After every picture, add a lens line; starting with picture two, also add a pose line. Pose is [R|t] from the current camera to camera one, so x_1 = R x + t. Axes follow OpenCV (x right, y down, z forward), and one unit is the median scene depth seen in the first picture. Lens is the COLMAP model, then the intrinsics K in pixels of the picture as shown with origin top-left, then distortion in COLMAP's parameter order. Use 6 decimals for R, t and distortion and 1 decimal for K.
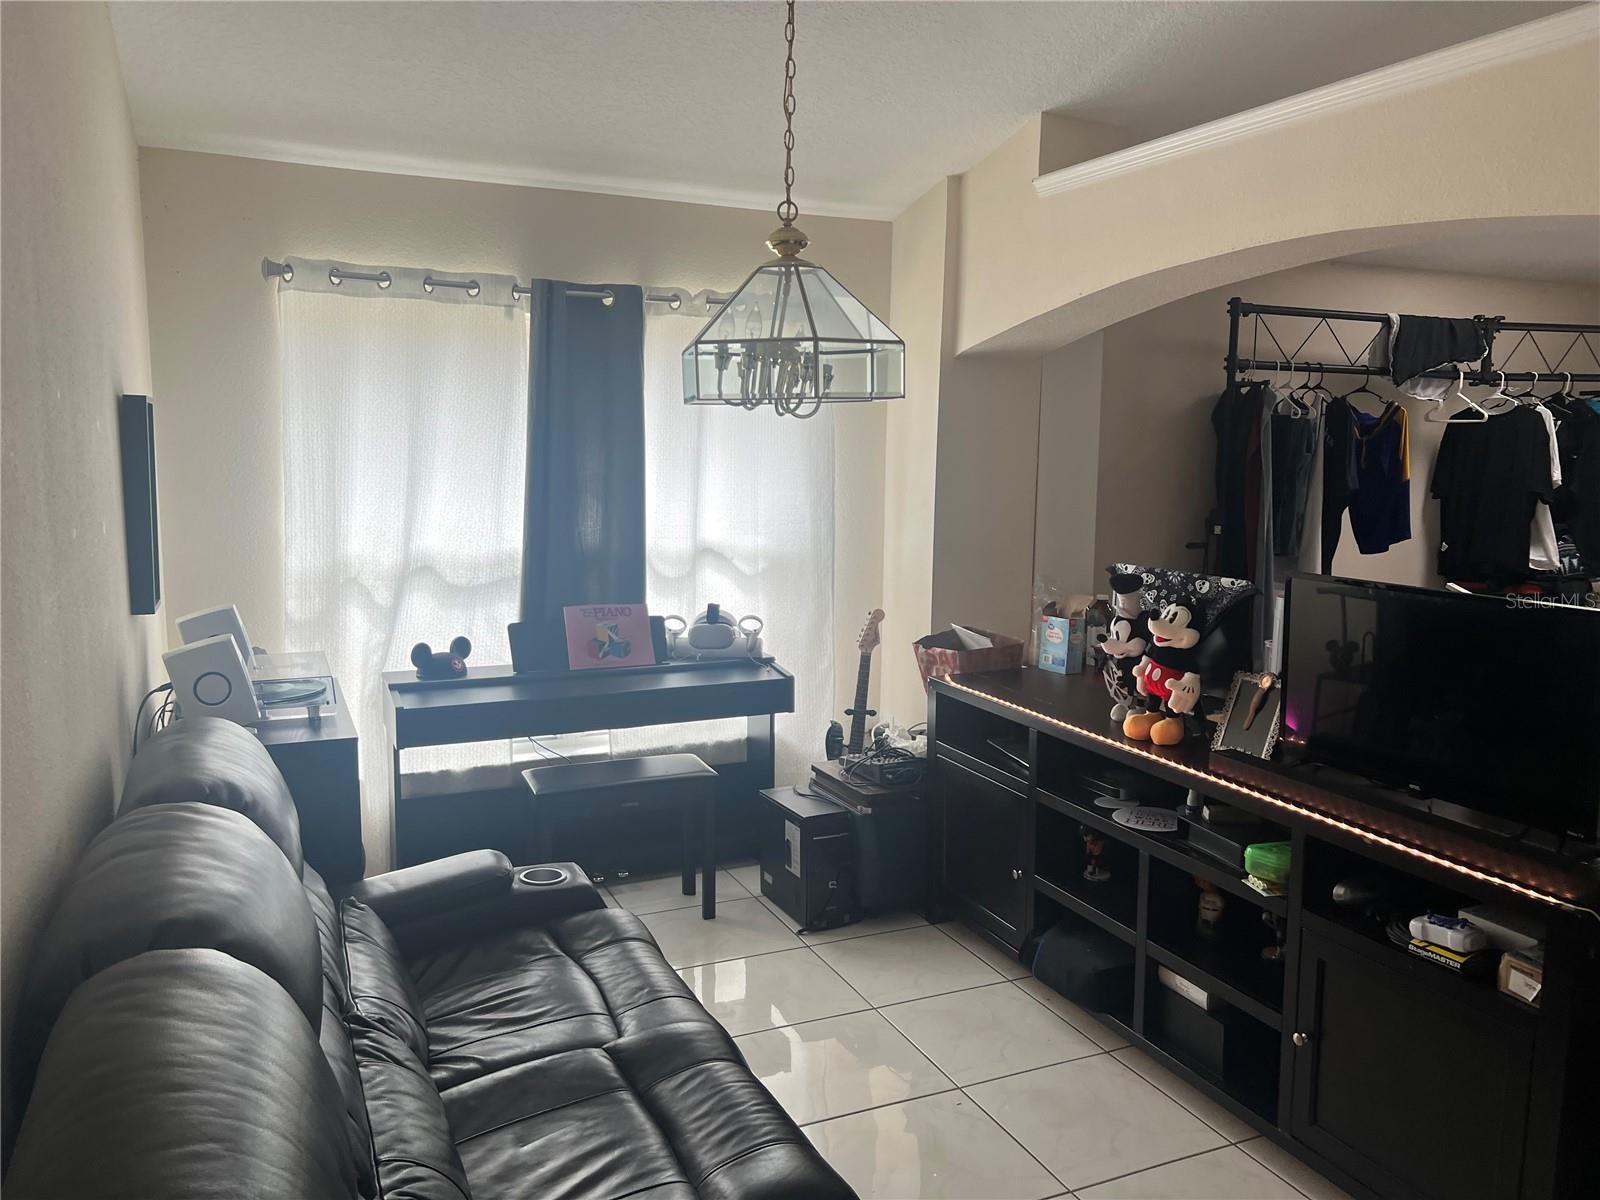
lens RADIAL K [[1240.6, 0, 828.4], [0, 1240.6, 600.3], [0, 0, 1]] dist [0.064637, -0.072888]
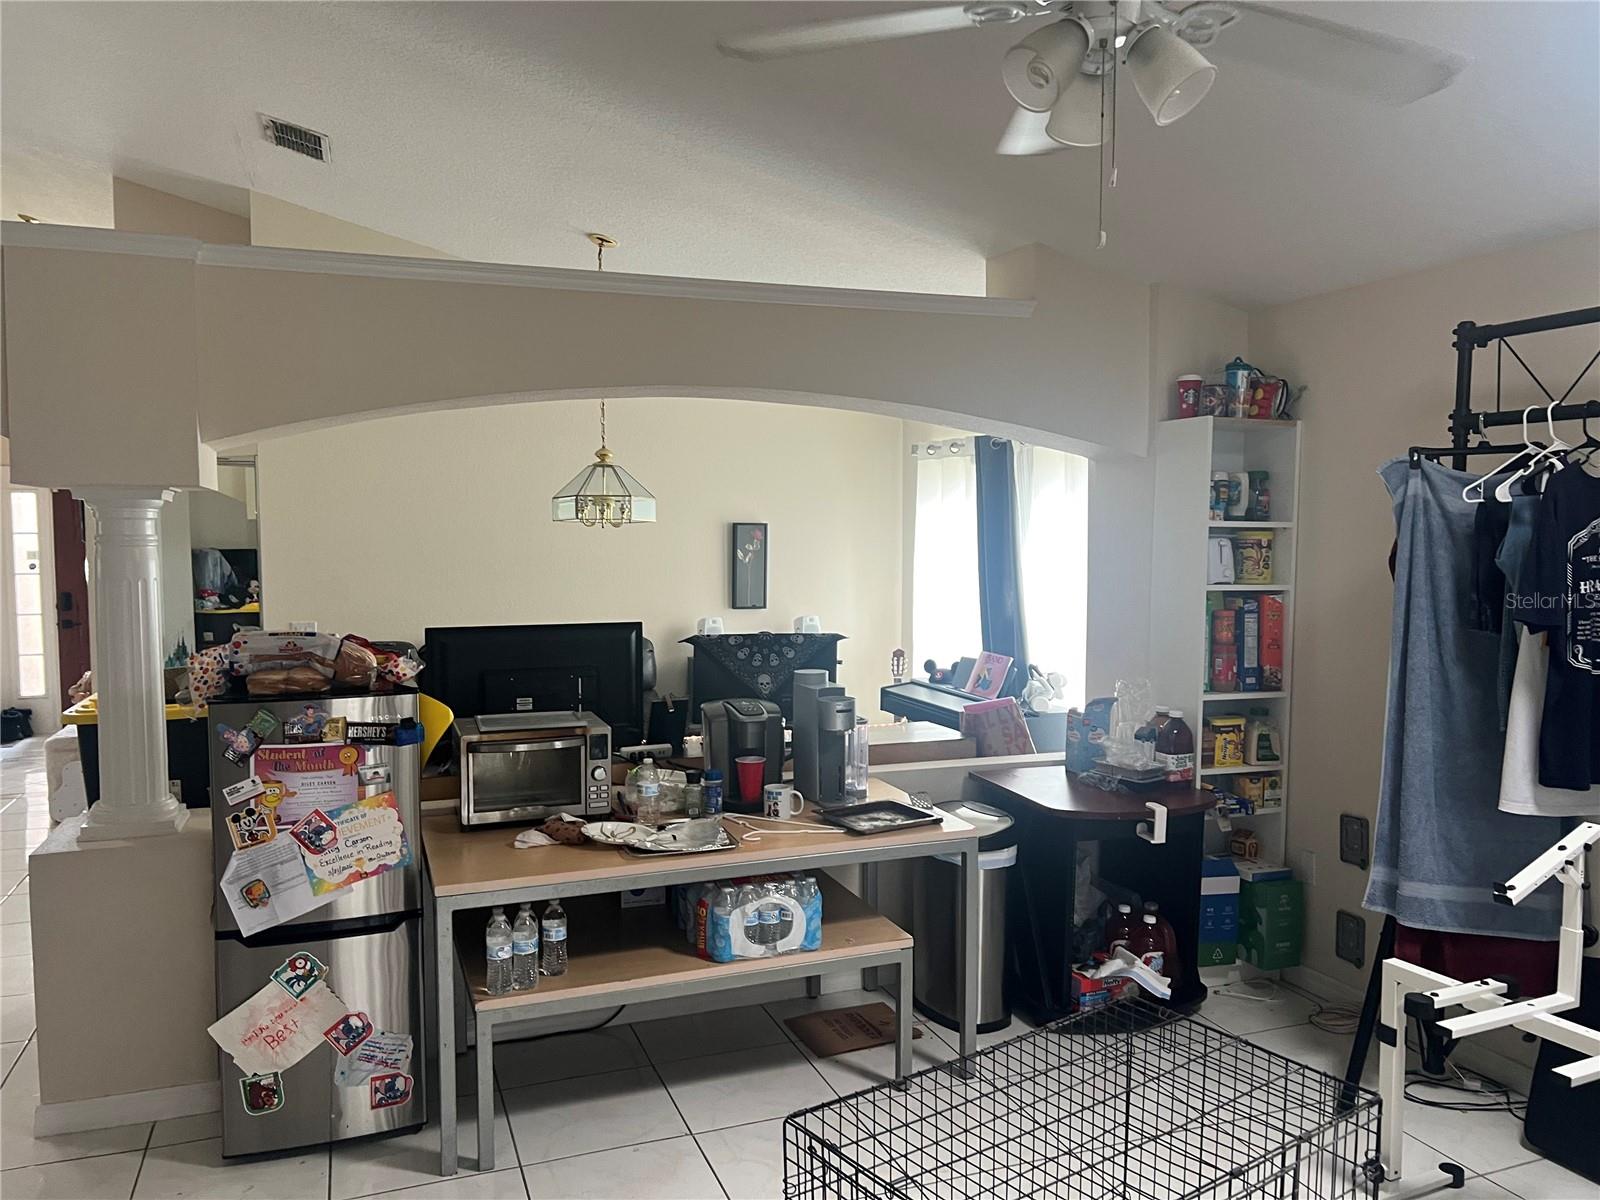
lens RADIAL K [[1202.9, 0, 800.0], [0, 1202.9, 600.0], [0, 0, 1]] dist [0.067278, -0.089210]
pose [[-0.084605, 0.046400, -0.995334, 1.253143], [-0.128150, 0.990113, 0.057050, -0.110899], [0.988139, 0.132378, -0.077822, 0.904754]]
